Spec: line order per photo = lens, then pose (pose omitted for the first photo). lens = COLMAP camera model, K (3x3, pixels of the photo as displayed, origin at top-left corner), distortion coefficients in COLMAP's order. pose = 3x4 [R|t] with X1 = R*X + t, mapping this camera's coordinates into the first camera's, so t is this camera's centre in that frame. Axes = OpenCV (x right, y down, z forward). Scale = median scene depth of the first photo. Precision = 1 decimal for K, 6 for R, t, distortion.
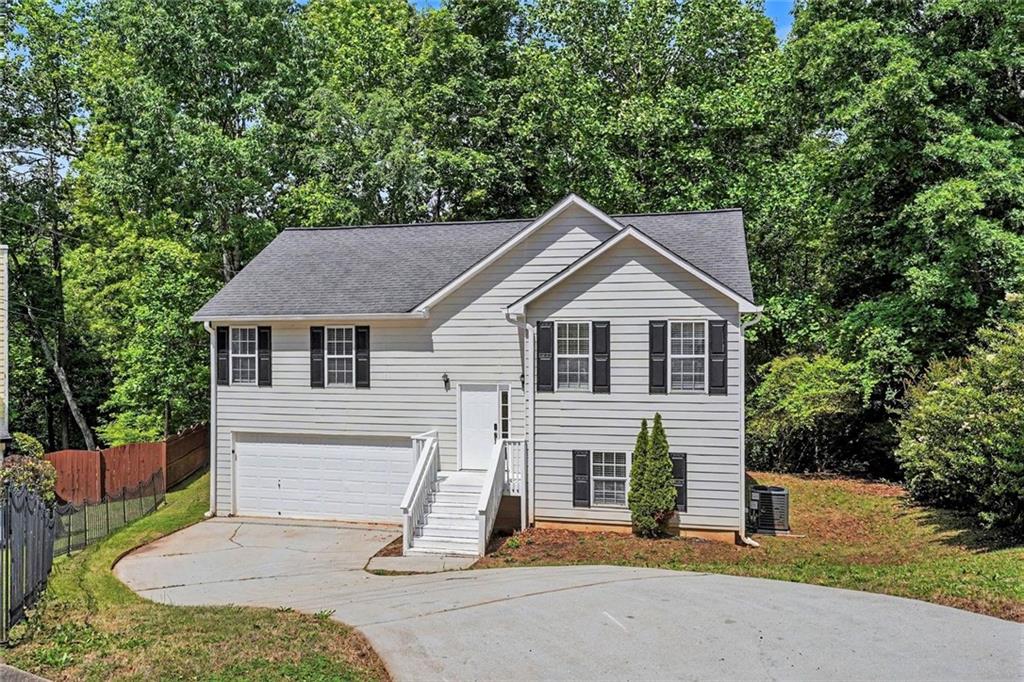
lens RADIAL K [[491.7, 0, 512.9], [0, 491.7, 346.4], [0, 0, 1]] dist [-0.003912, -0.000025]
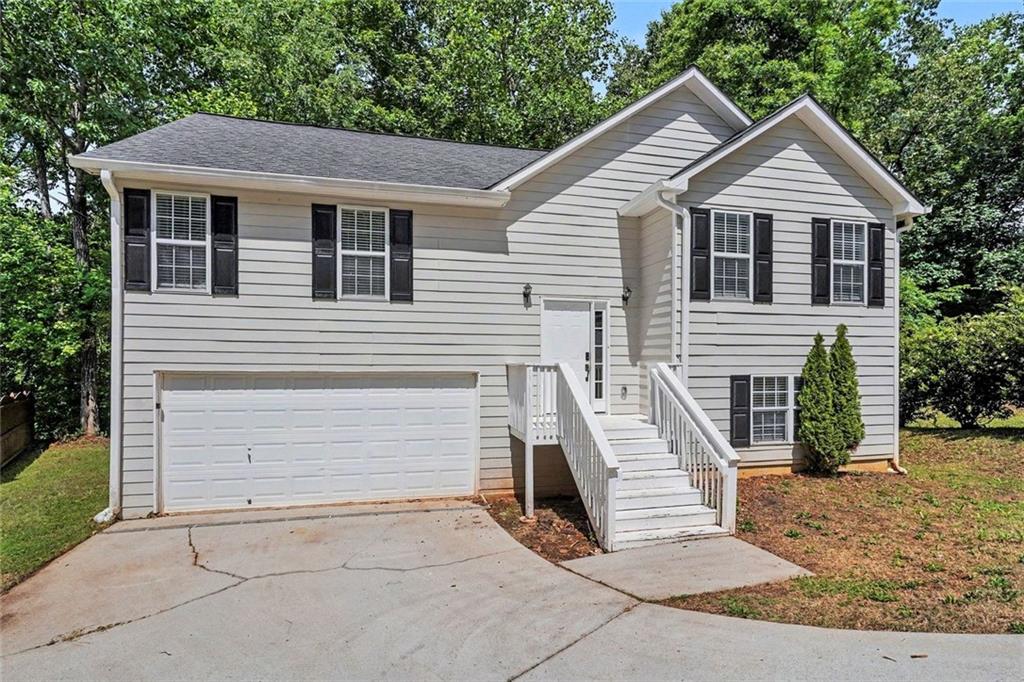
lens RADIAL K [[406.0, 0, 512.1], [0, 406.0, 338.7], [0, 0, 1]] dist [-0.009392, -0.000382]
pose [[0.941133, 0.013531, 0.337765, -0.361586], [-0.019646, 0.999699, 0.014695, 0.127861], [-0.337465, -0.020466, 0.941116, 0.439455]]
